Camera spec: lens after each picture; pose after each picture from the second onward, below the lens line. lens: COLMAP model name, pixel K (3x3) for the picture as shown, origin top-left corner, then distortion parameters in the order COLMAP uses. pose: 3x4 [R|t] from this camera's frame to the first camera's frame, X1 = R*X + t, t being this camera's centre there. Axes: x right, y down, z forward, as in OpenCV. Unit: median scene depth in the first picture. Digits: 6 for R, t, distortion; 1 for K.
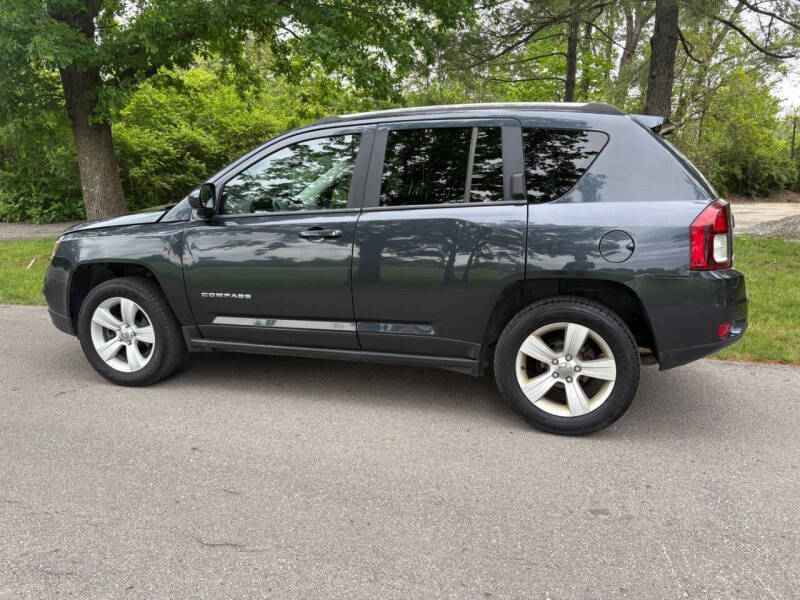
lens RADIAL K [[603.9, 0, 402.6], [0, 603.9, 300.8], [0, 0, 1]] dist [0.025452, -0.022130]
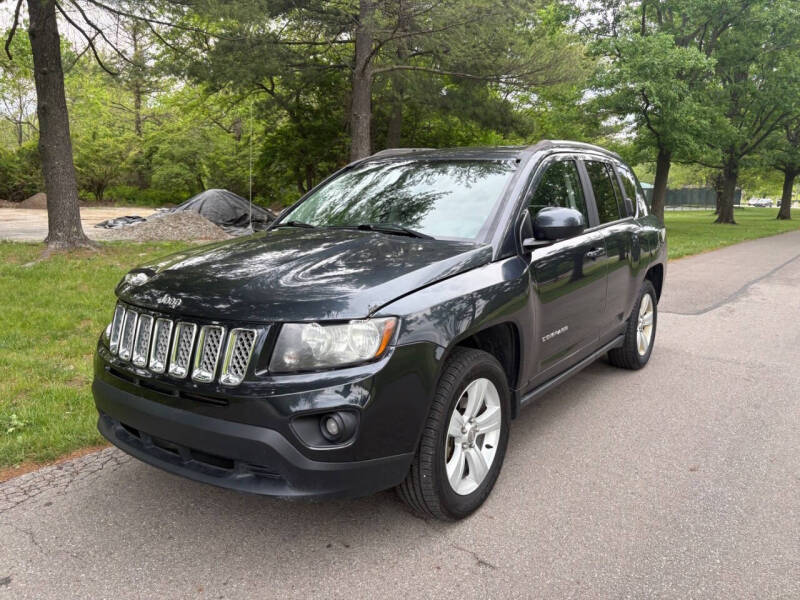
lens RADIAL K [[603.9, 0, 402.3], [0, 603.9, 298.4], [0, 0, 1]] dist [0.025452, -0.022130]
pose [[0.313048, -0.155642, 0.936897, -1.242098], [0.164901, 0.980405, 0.107771, -0.200785], [-0.935312, 0.120757, 0.332579, 0.957917]]
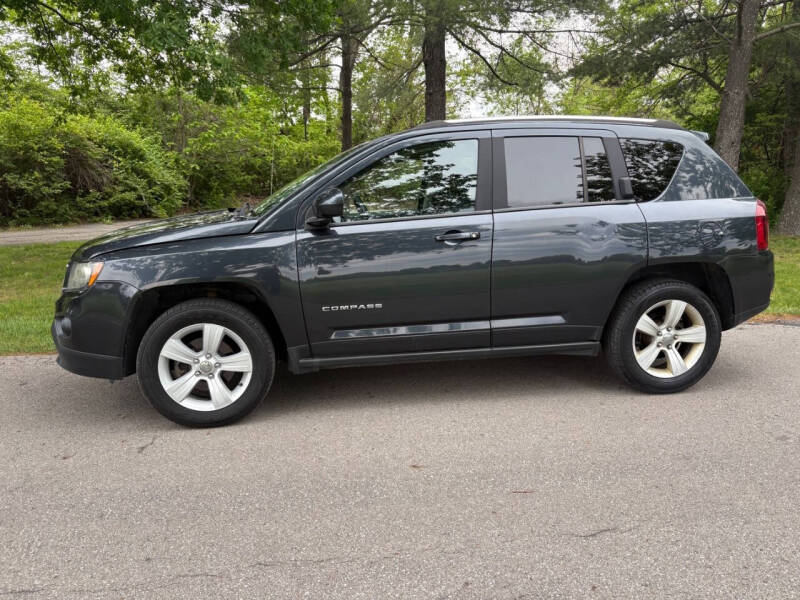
lens RADIAL K [[603.9, 0, 399.1], [0, 603.9, 300.1], [0, 0, 1]] dist [0.025452, -0.022130]
pose [[0.891160, -0.087352, 0.445200, -0.676244], [0.092920, 0.995630, 0.009353, -0.023000], [-0.444072, 0.033033, 0.895382, 0.137980]]
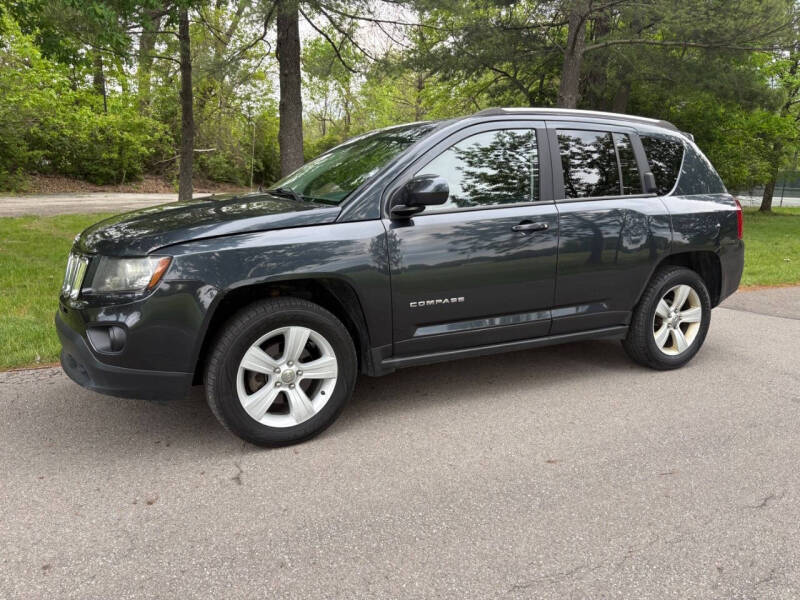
lens RADIAL K [[603.9, 0, 397.7], [0, 603.9, 299.2], [0, 0, 1]] dist [0.025452, -0.022130]
pose [[0.699325, -0.124342, 0.703906, -1.003009], [0.112703, 0.991617, 0.063195, -0.078746], [-0.705863, 0.035138, 0.707476, 0.439804]]
